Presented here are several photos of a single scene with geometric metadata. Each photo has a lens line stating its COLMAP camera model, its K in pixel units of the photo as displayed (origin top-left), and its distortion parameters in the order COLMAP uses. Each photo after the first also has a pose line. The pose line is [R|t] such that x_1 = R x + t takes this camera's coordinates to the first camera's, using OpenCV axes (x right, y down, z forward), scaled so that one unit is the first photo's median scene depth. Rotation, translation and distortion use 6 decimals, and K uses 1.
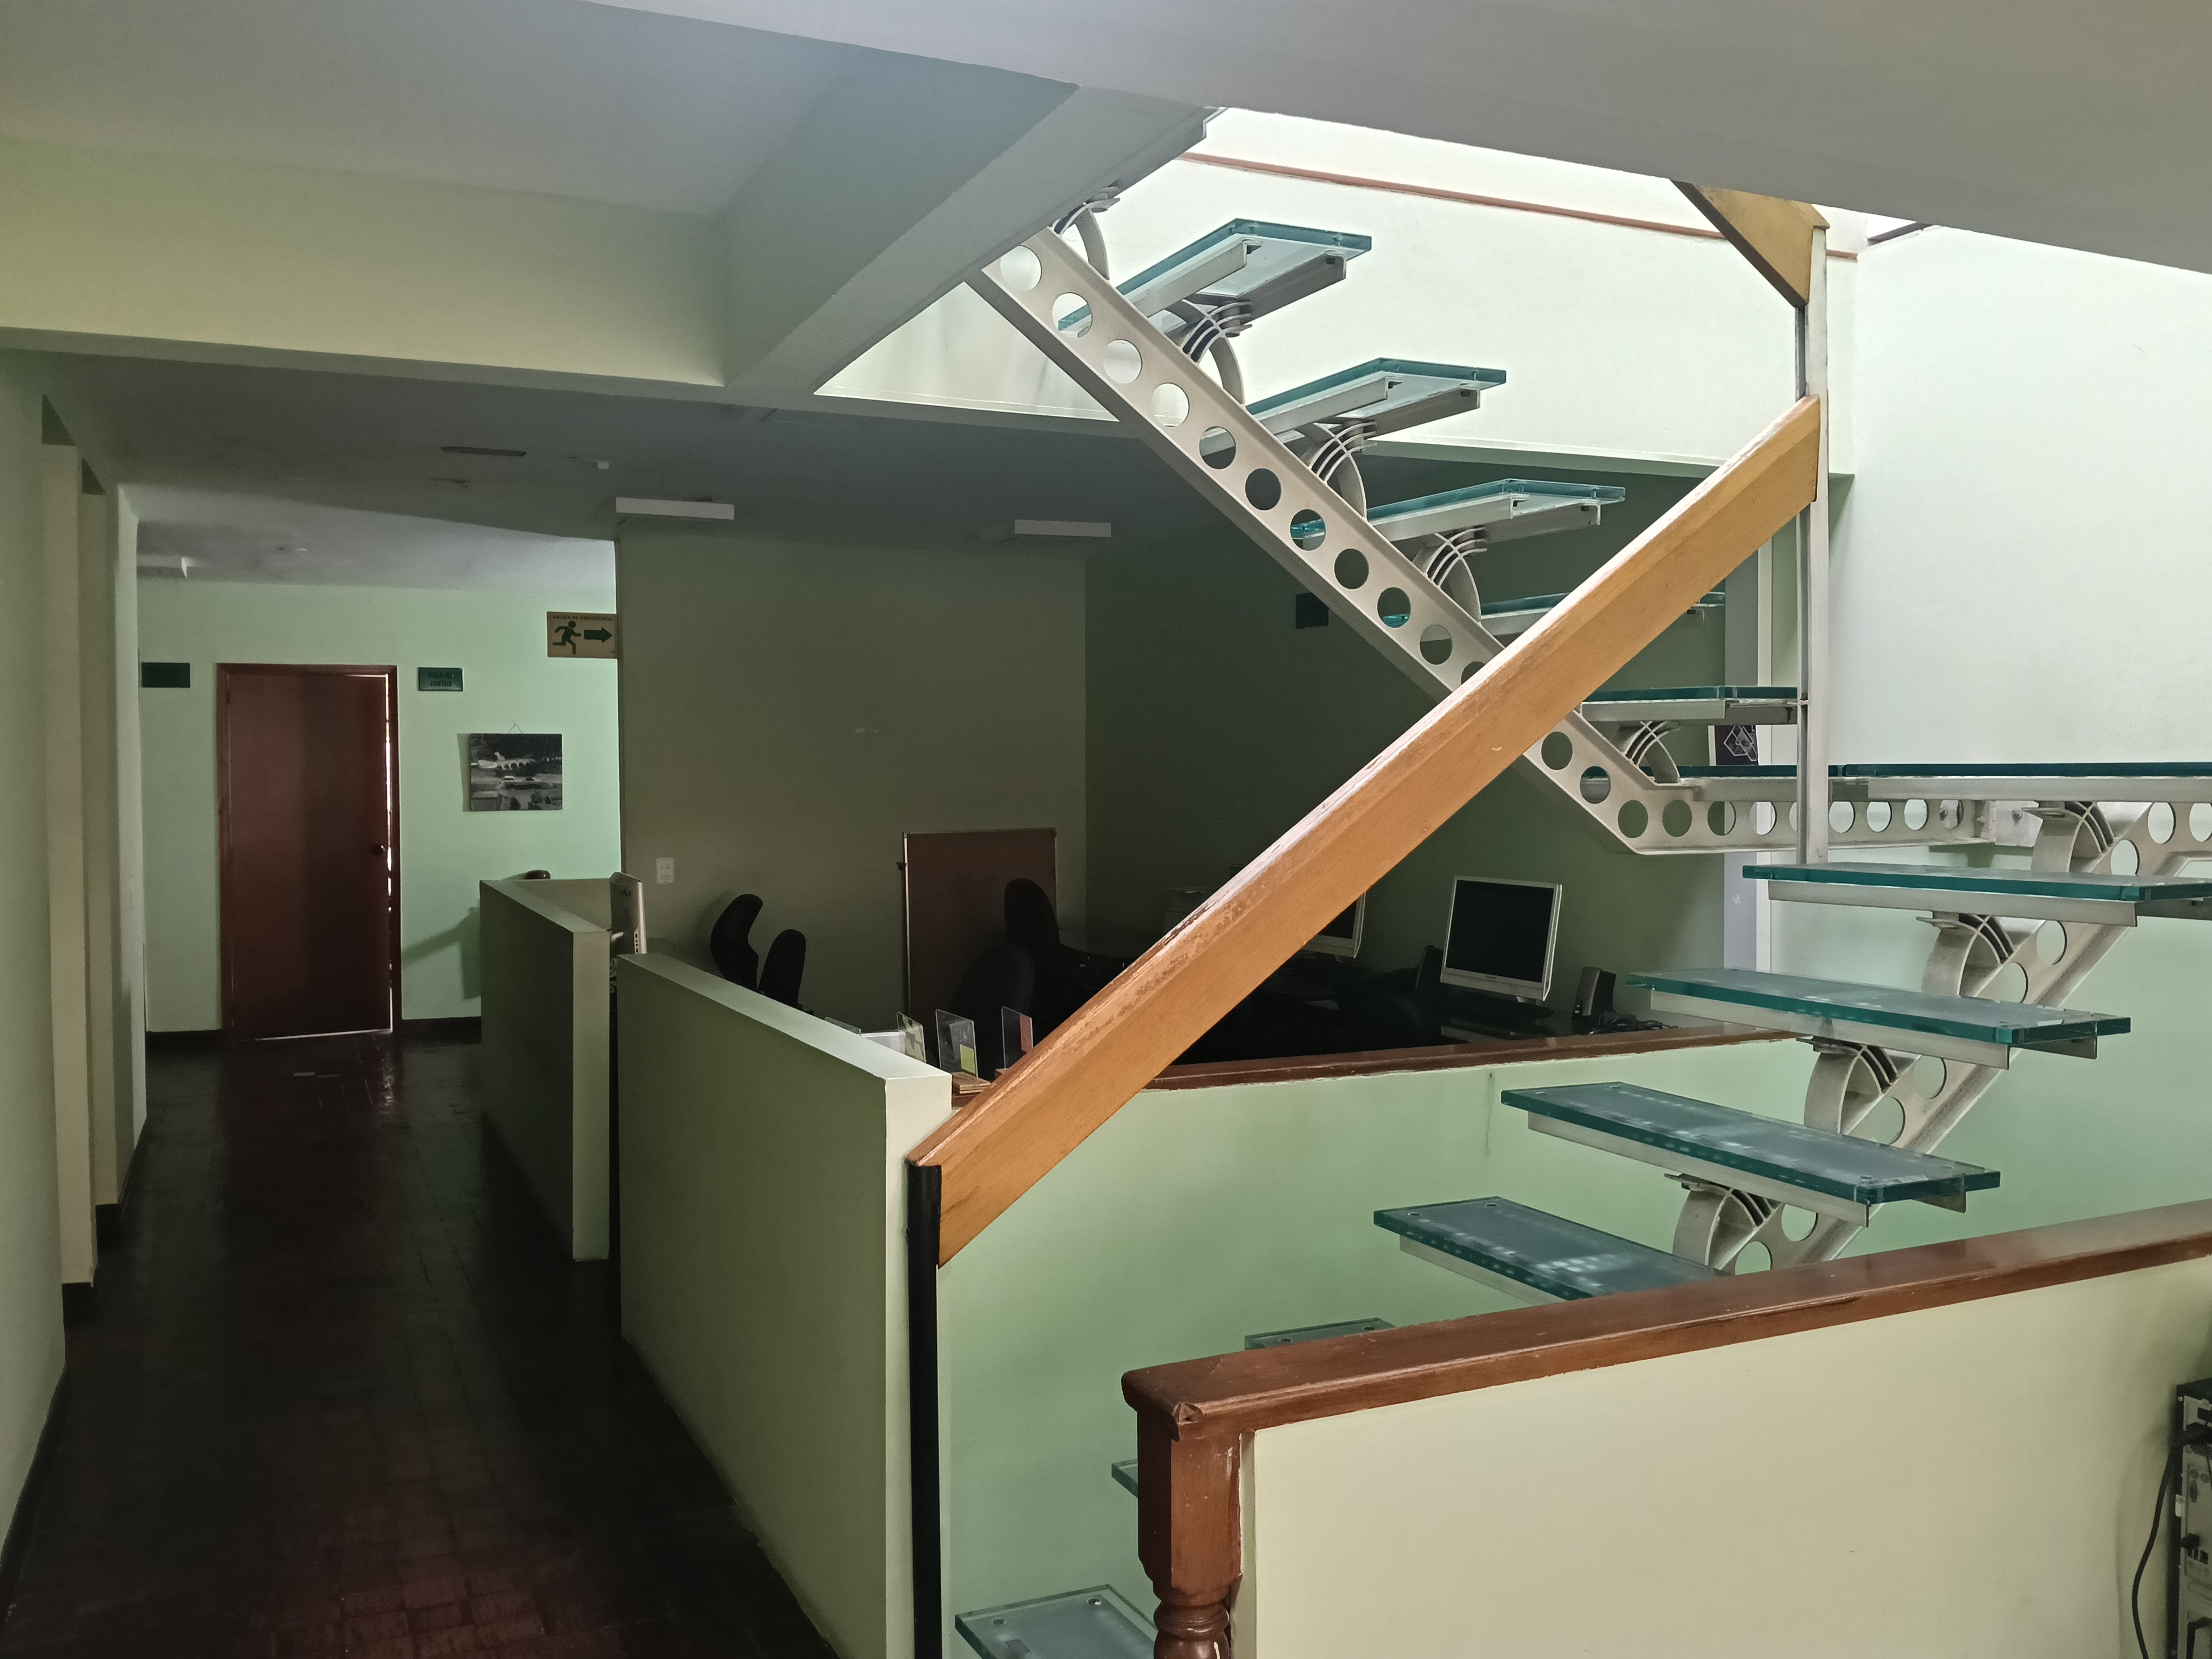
lens RADIAL K [[1819.9, 0, 1152.4], [0, 1819.9, 825.4], [0, 0, 1]] dist [0.072550, -0.107586]
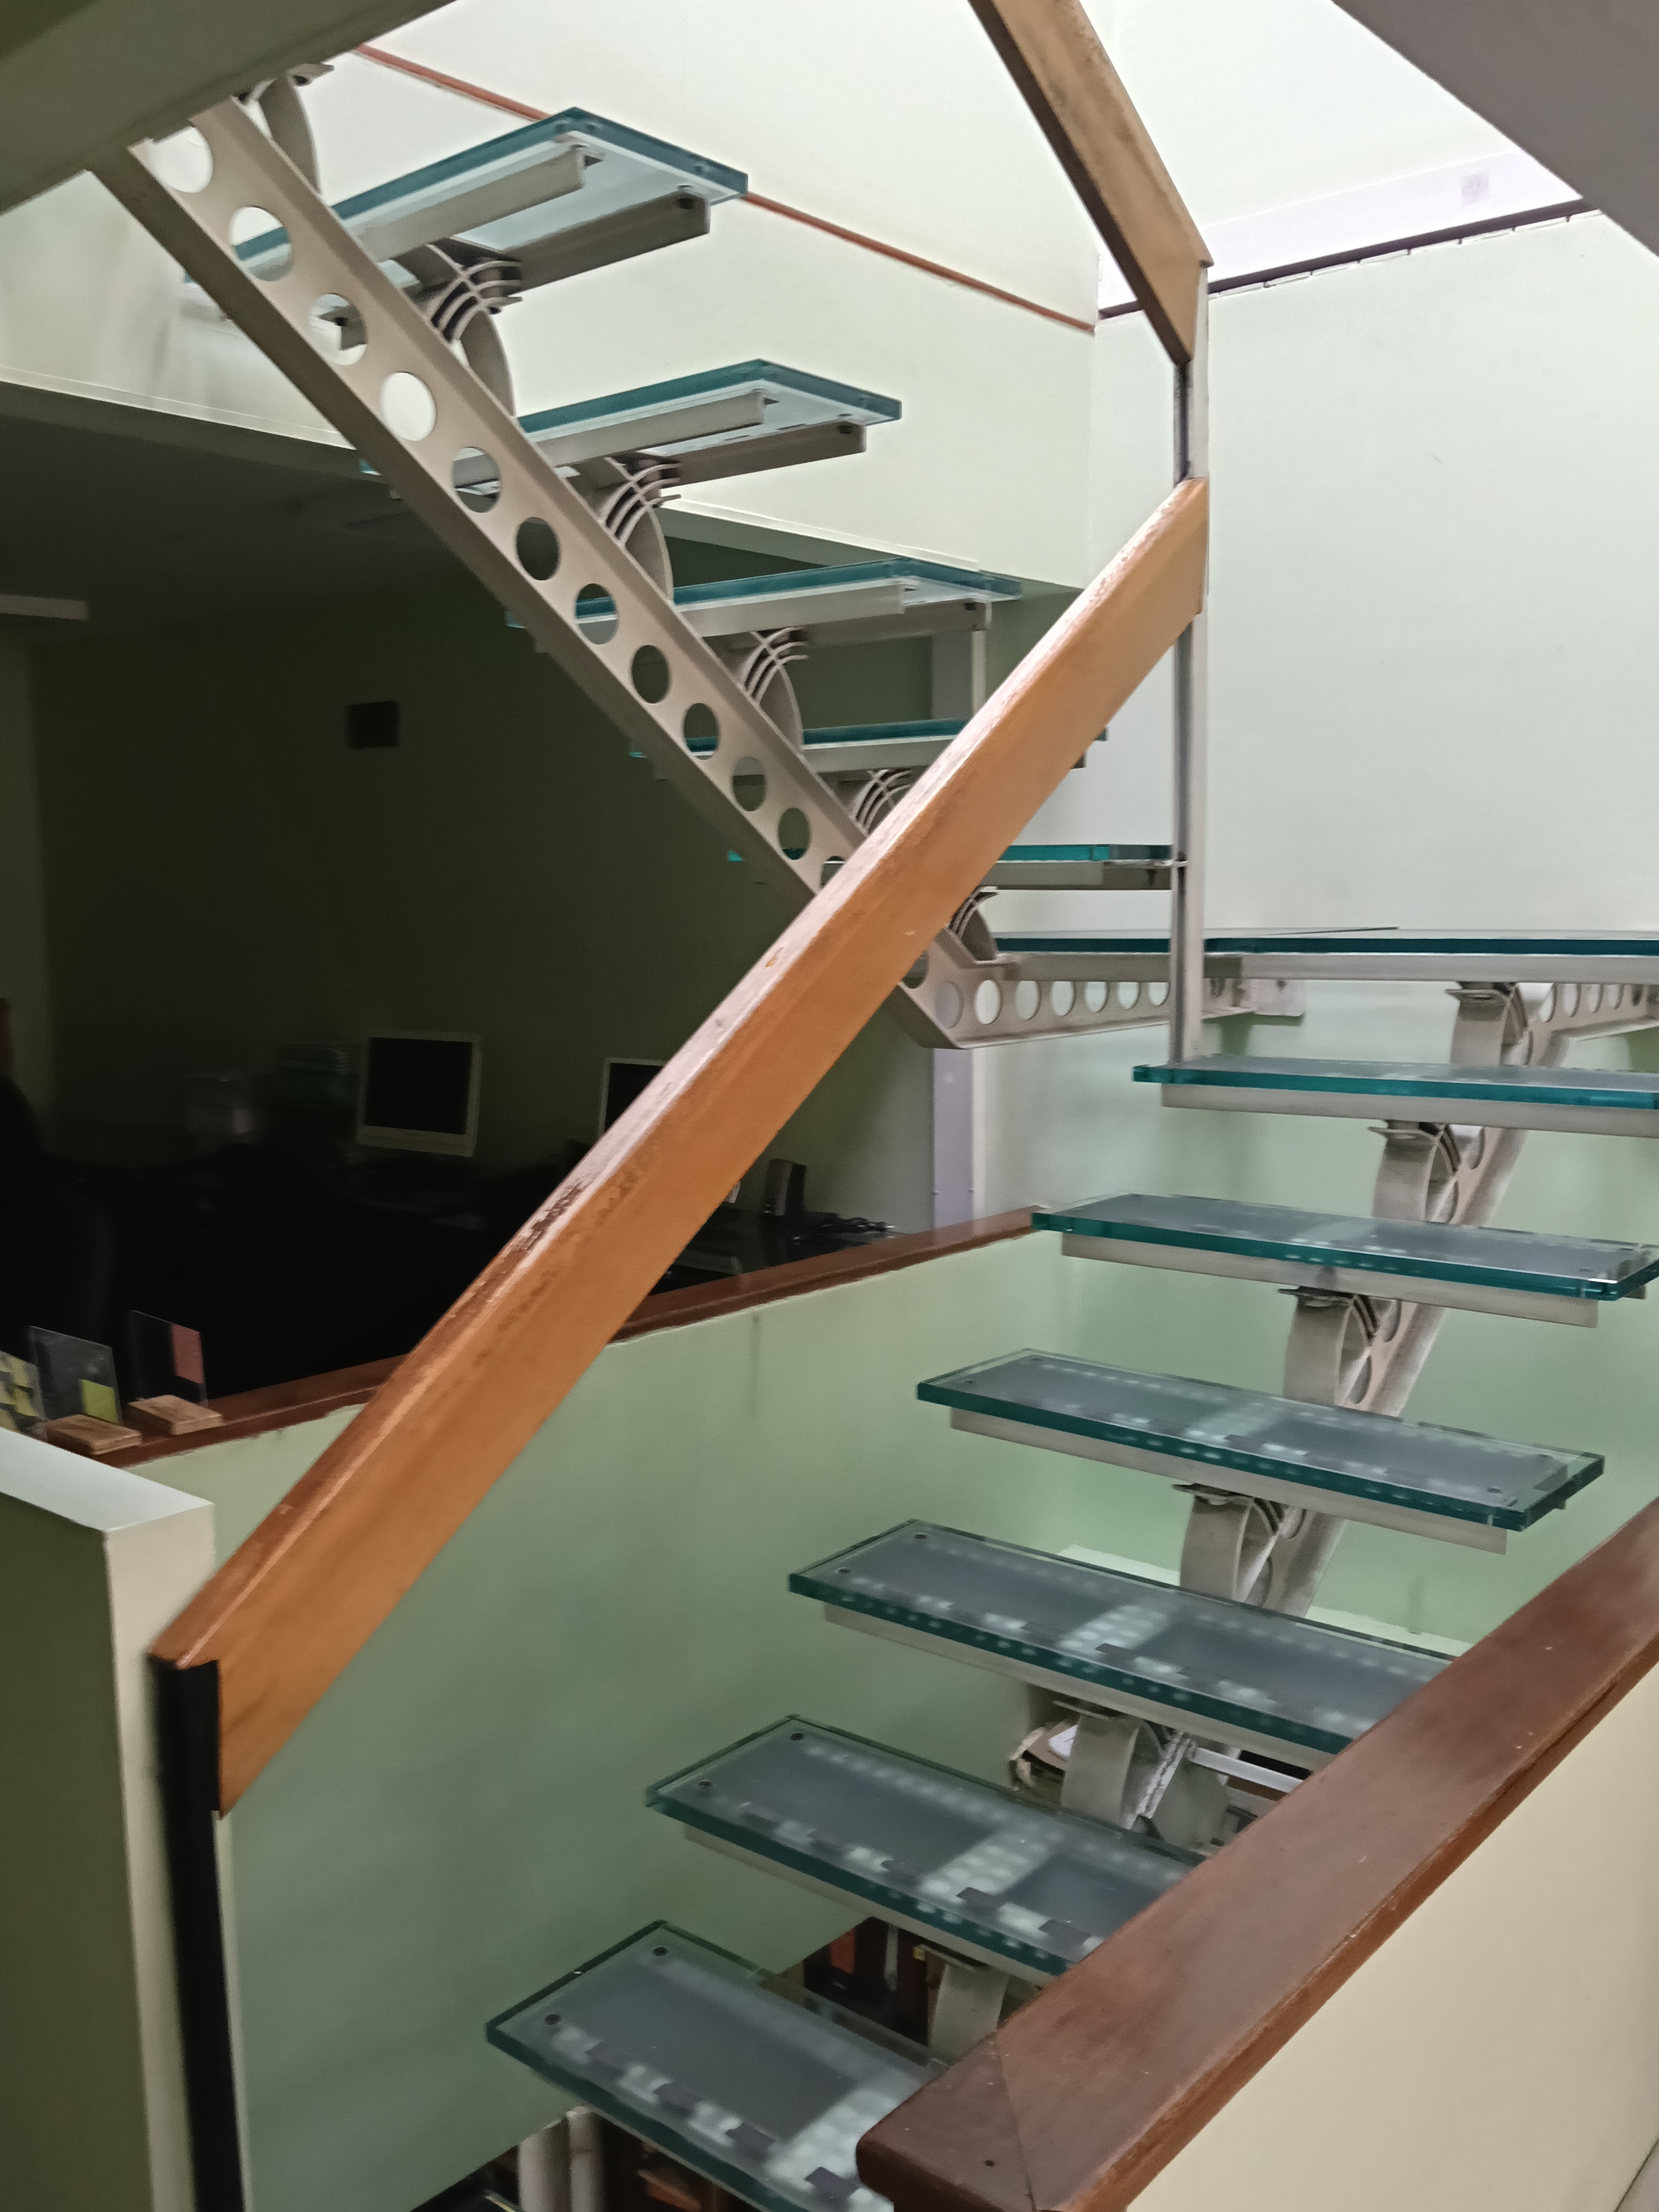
lens RADIAL K [[1819.9, 0, 808.1], [0, 1819.9, 1119.7], [0, 0, 1]] dist [0.072550, -0.107586]
pose [[0.913181, -0.057693, 0.403450, -0.140712], [0.019594, 0.995000, 0.097935, -0.036754], [-0.407083, -0.081527, 0.909745, 0.317409]]
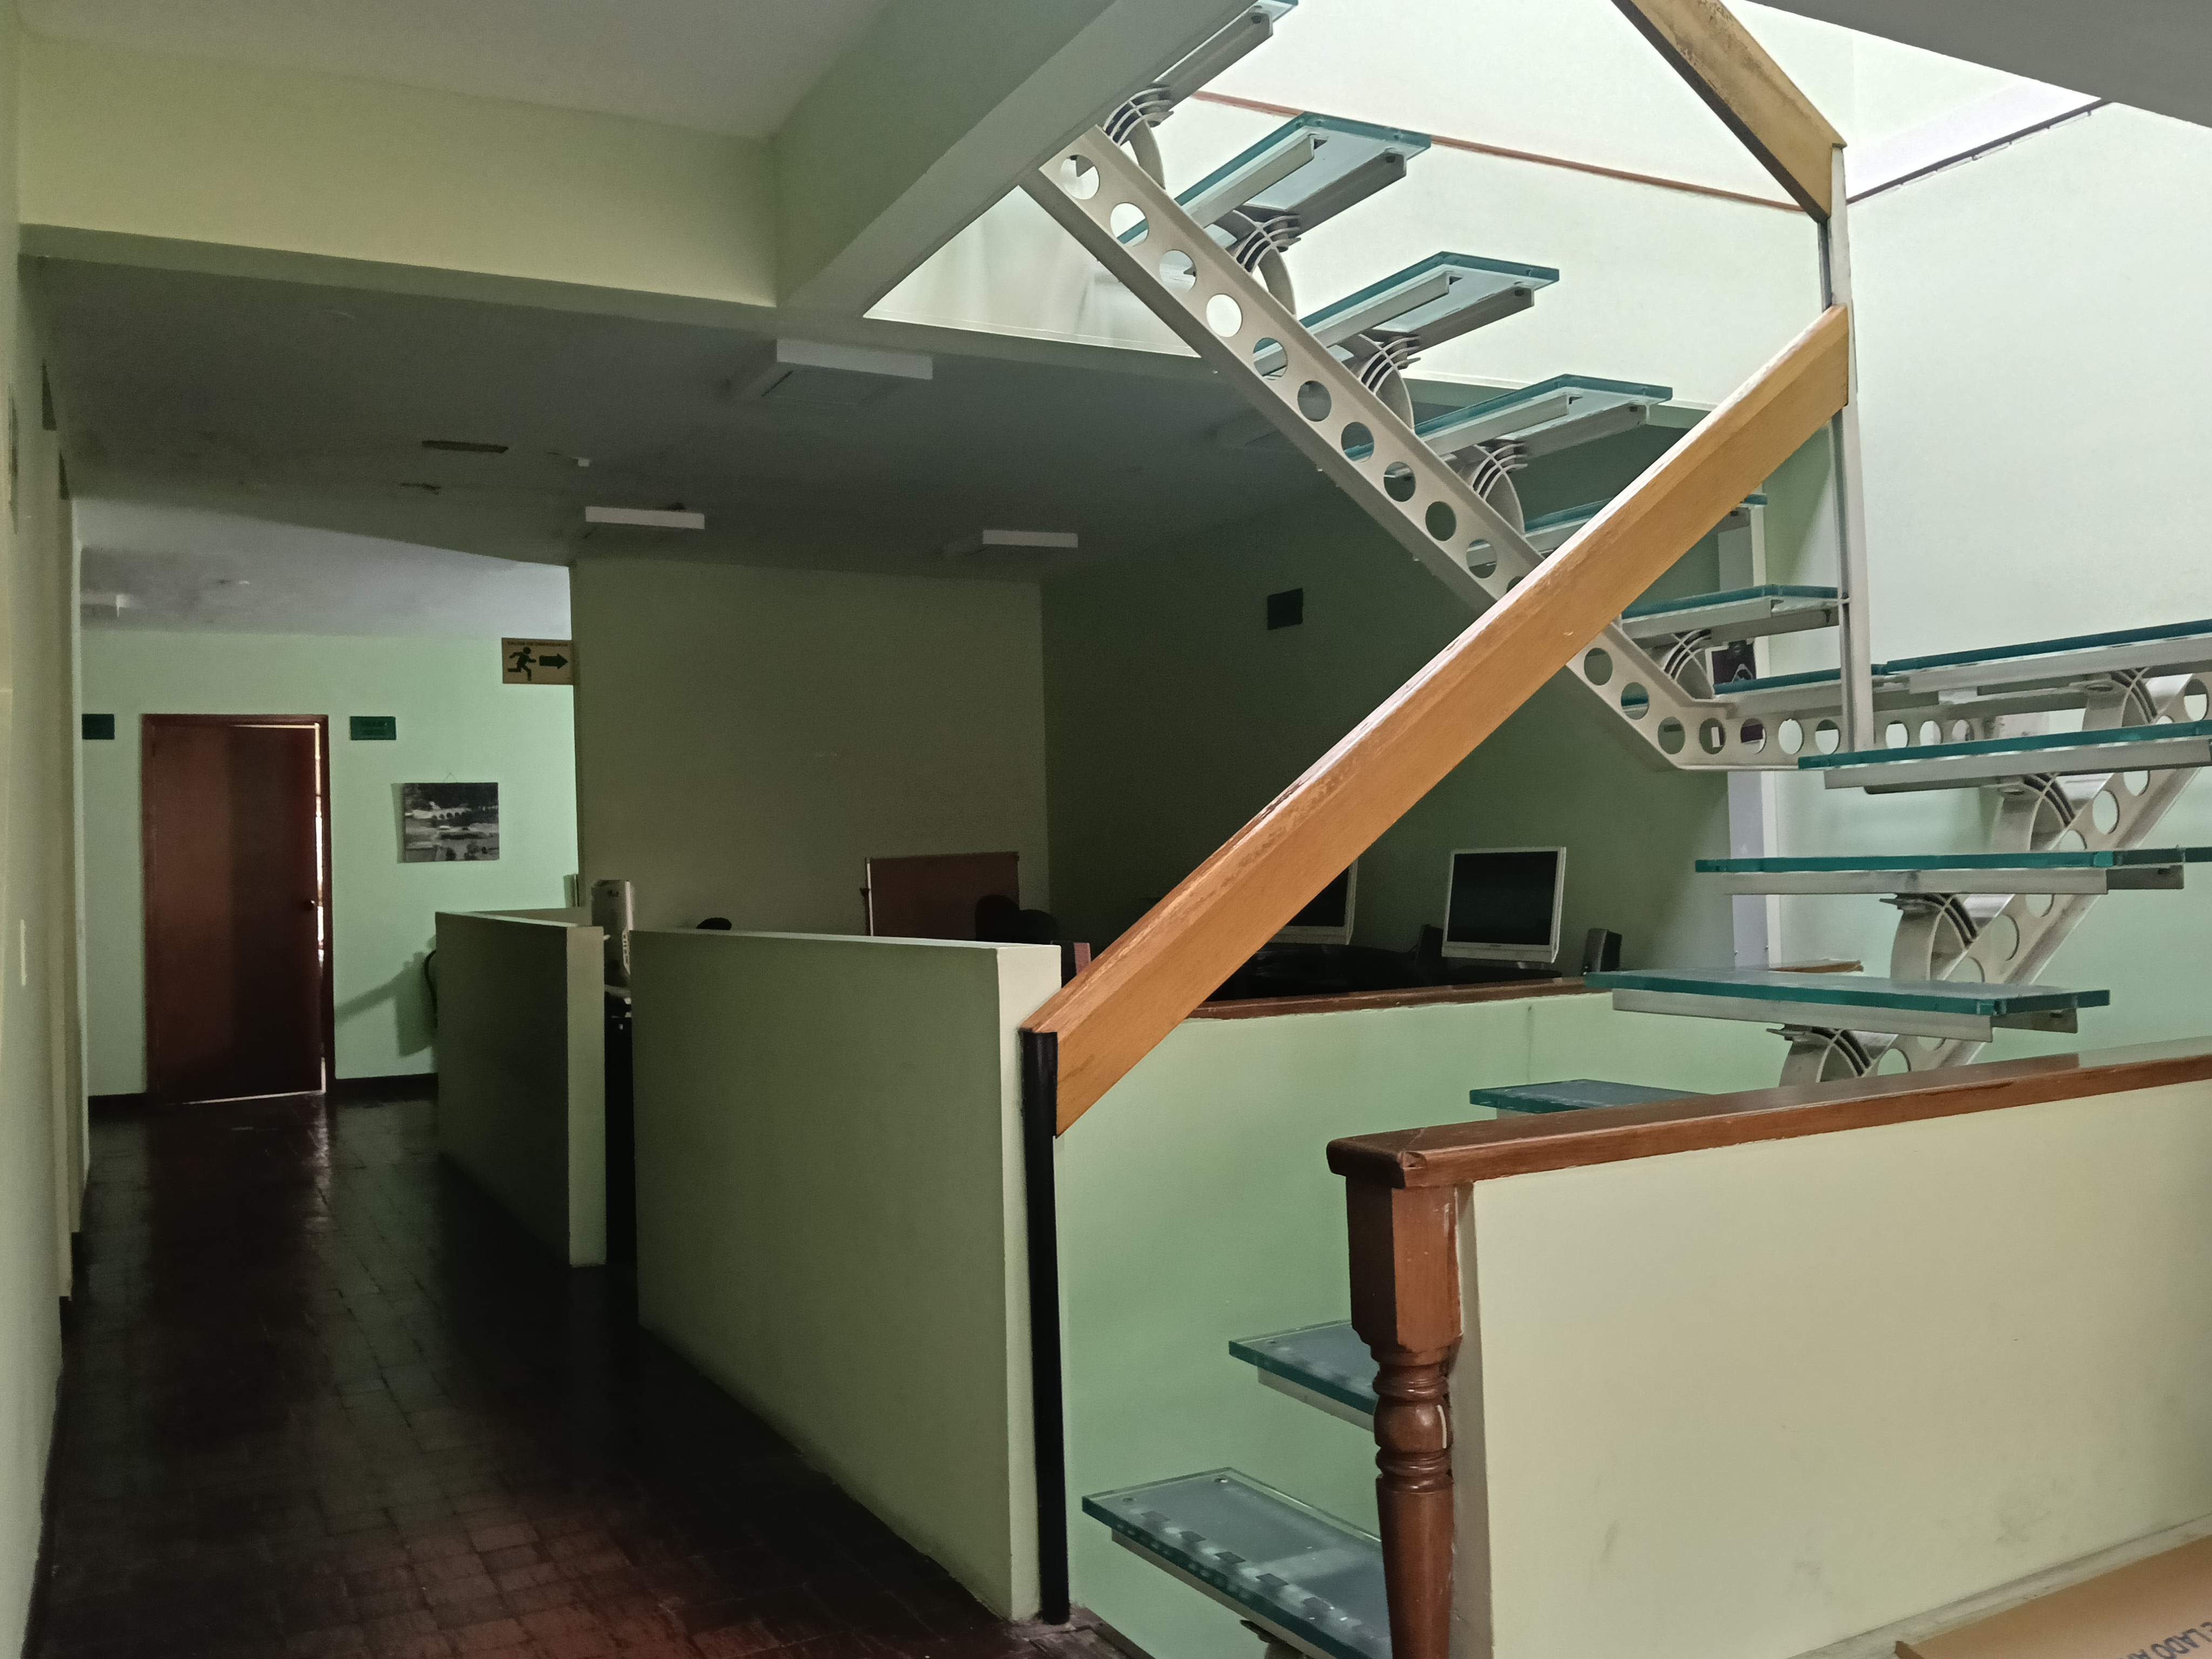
lens RADIAL K [[1819.9, 0, 1143.2], [0, 1819.9, 843.8], [0, 0, 1]] dist [0.072550, -0.107586]
pose [[0.997975, -0.025479, 0.058280, -0.101206], [0.028207, 0.998521, -0.046472, 0.107271], [-0.057010, 0.048021, 0.997218, 0.006532]]
